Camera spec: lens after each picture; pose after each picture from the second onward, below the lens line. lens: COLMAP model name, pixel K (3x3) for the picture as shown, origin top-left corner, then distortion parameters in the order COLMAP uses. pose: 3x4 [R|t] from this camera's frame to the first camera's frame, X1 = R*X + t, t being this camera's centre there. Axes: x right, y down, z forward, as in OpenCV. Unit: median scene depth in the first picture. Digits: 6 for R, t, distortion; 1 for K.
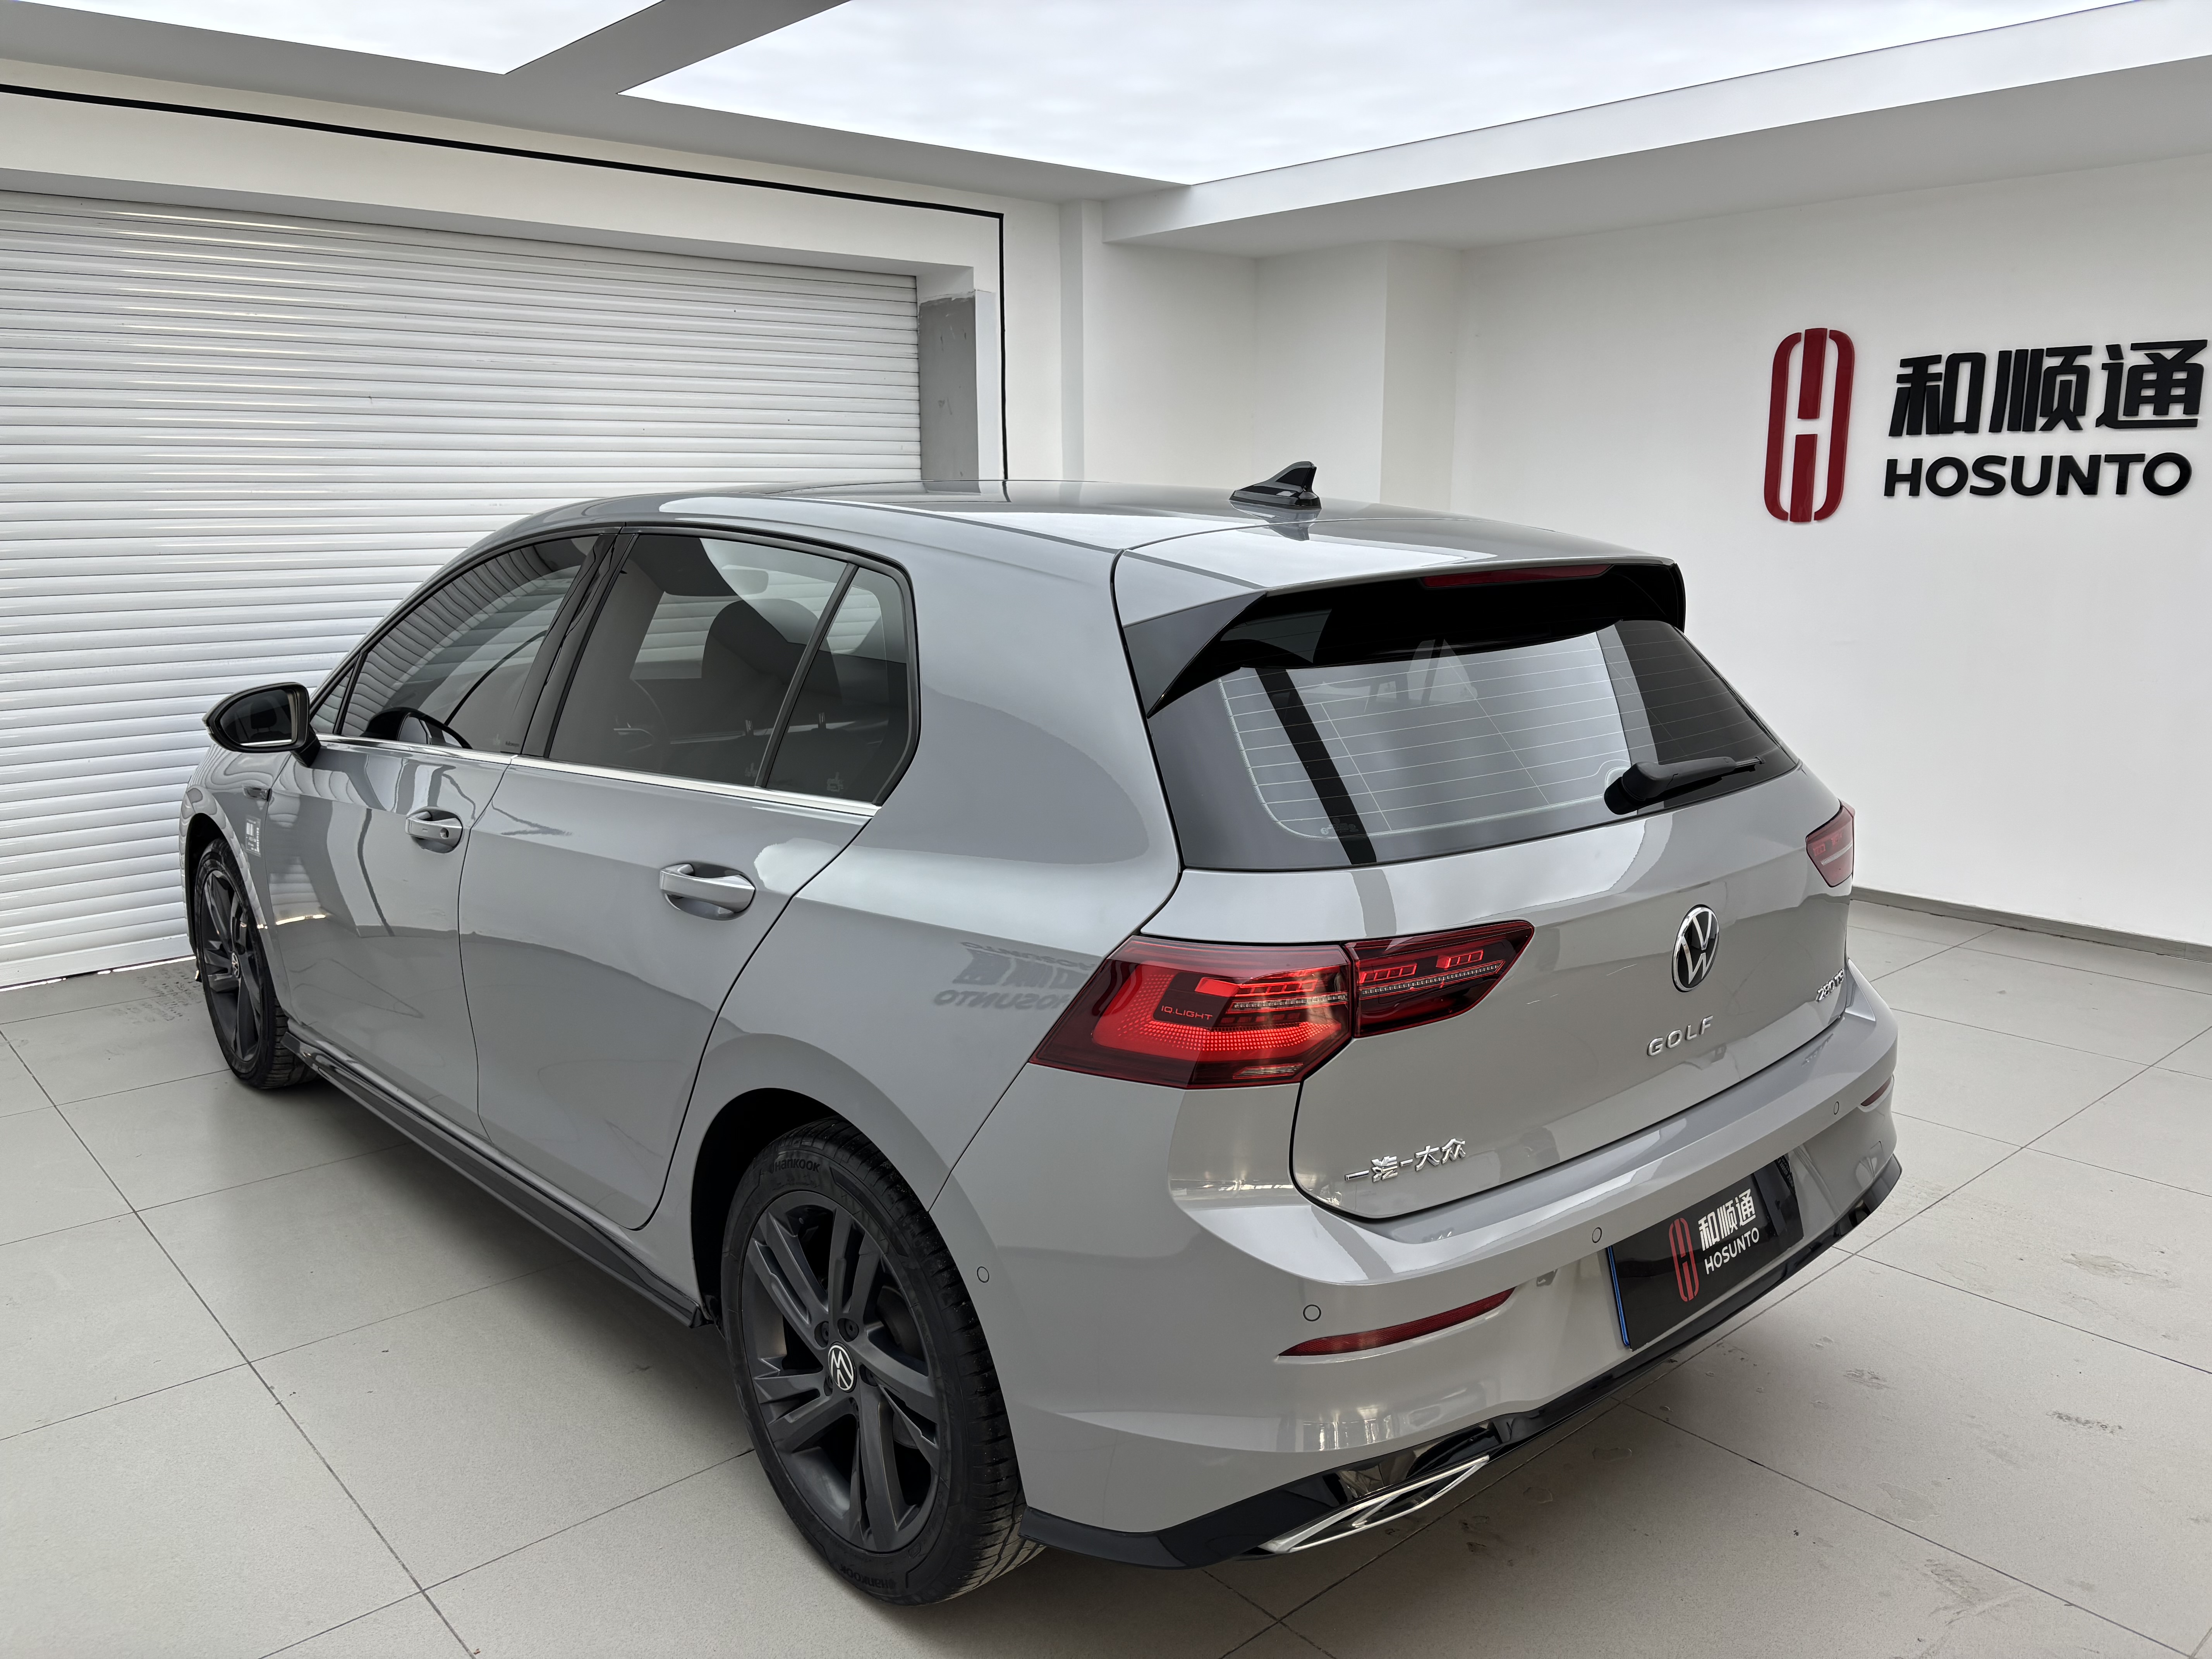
lens RADIAL K [[1691.0, 0, 1106.0], [0, 1691.0, 829.5], [0, 0, 1]] dist [-0.007587, -0.003600]
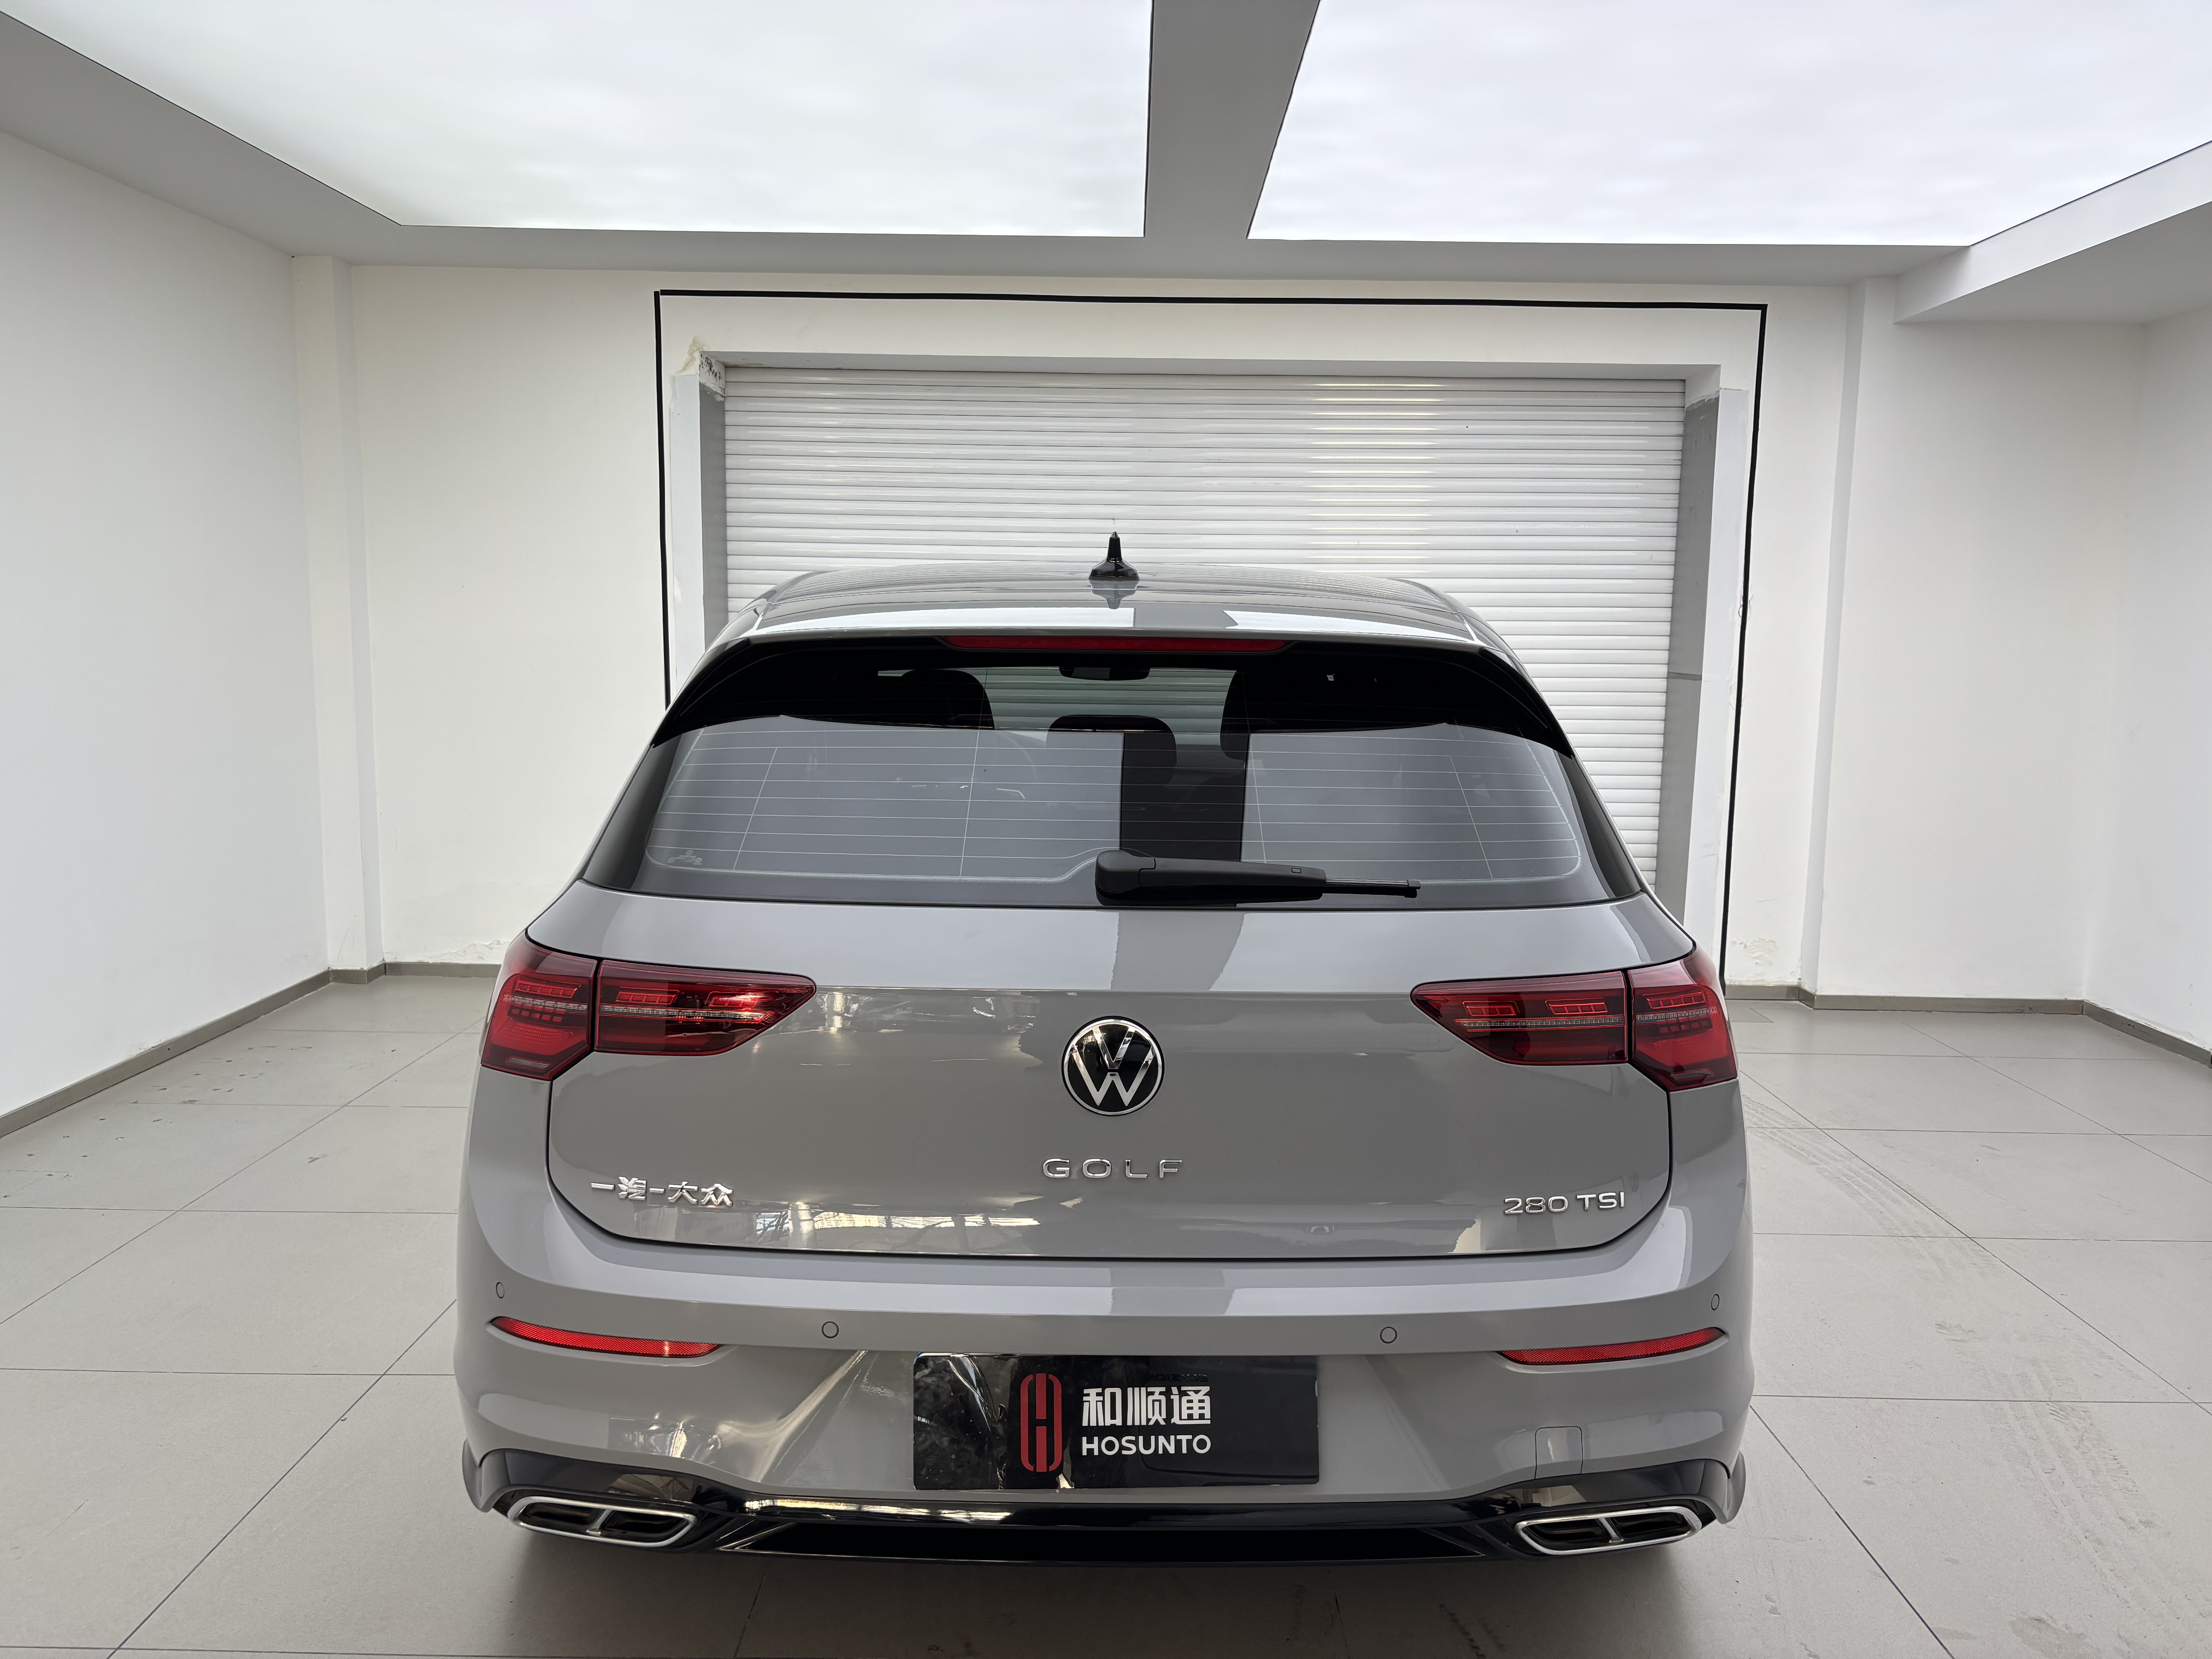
lens RADIAL K [[1657.9, 0, 1110.6], [0, 1657.9, 836.6], [0, 0, 1]] dist [0.000507, 0.003460]
pose [[0.747574, 0.095295, -0.657307, 0.371367], [-0.142121, 0.989683, -0.018156, -0.012506], [0.648795, 0.106990, 0.753404, 0.148046]]
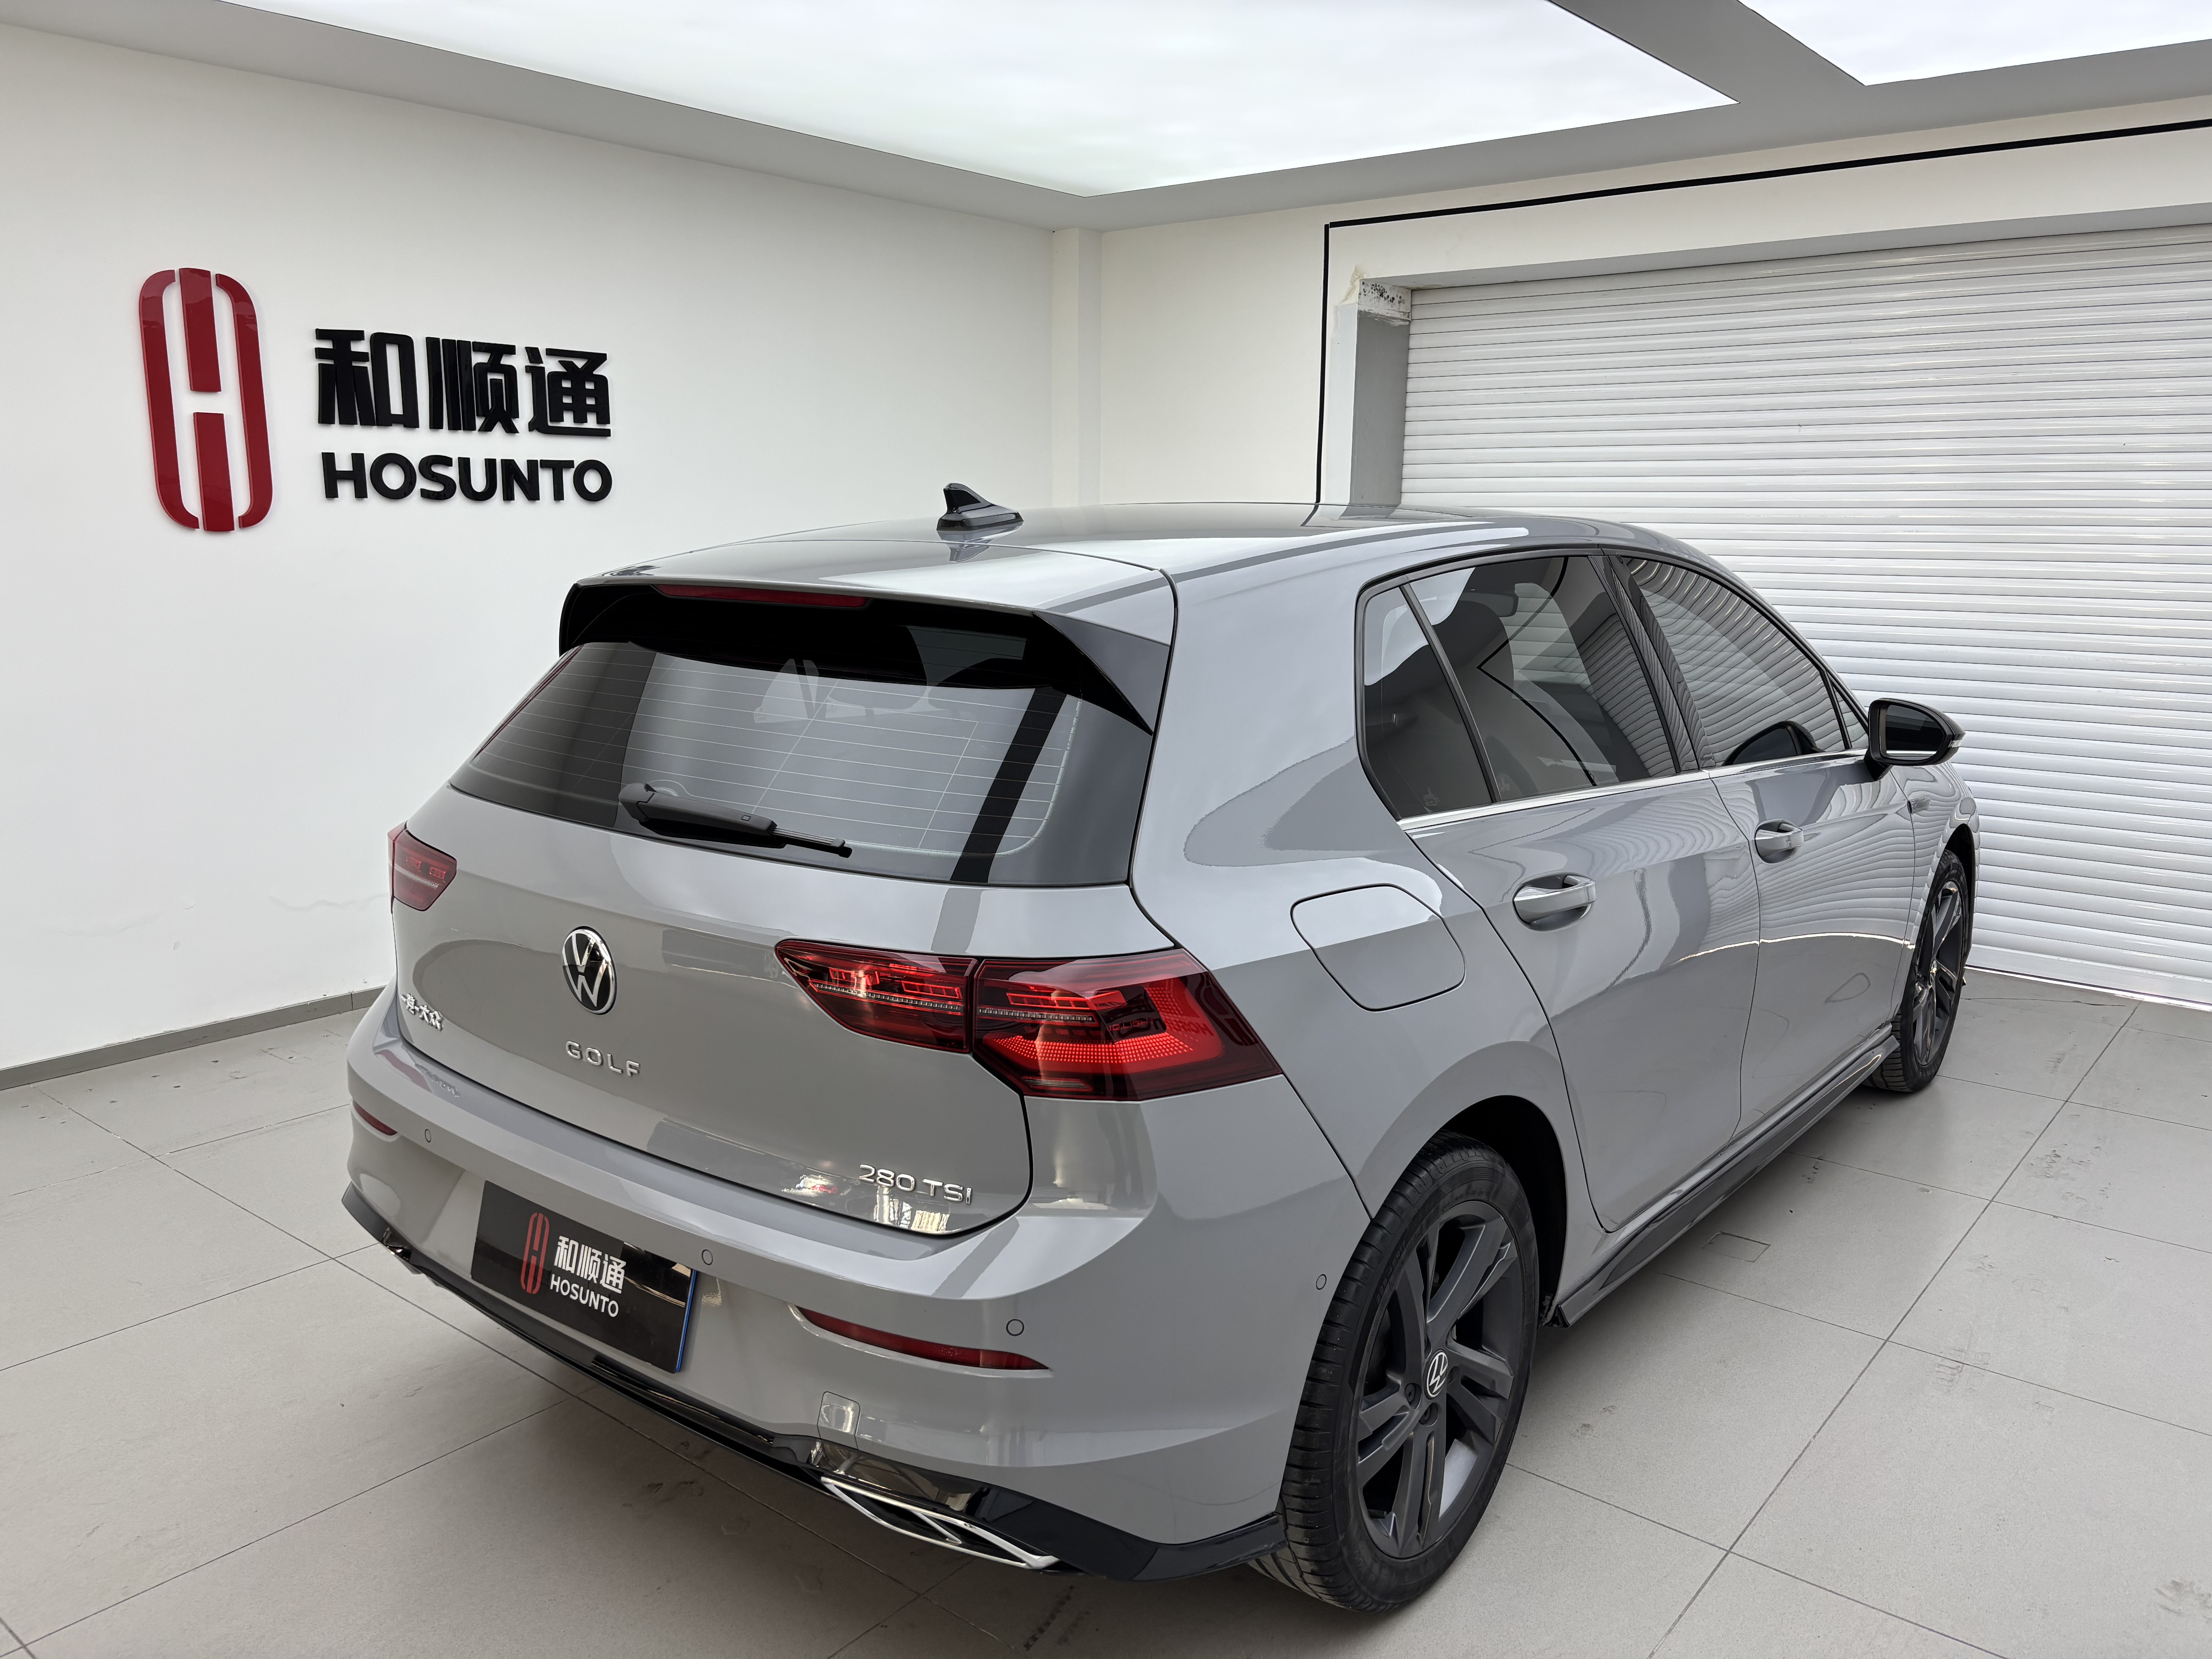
lens RADIAL K [[1691.0, 0, 1106.0], [0, 1691.0, 829.5], [0, 0, 1]] dist [-0.007587, -0.003600]
pose [[0.162022, 0.178729, -0.970466, 0.561479], [-0.194799, 0.969901, 0.146103, -0.089266], [0.967369, 0.165374, 0.191962, 0.455252]]
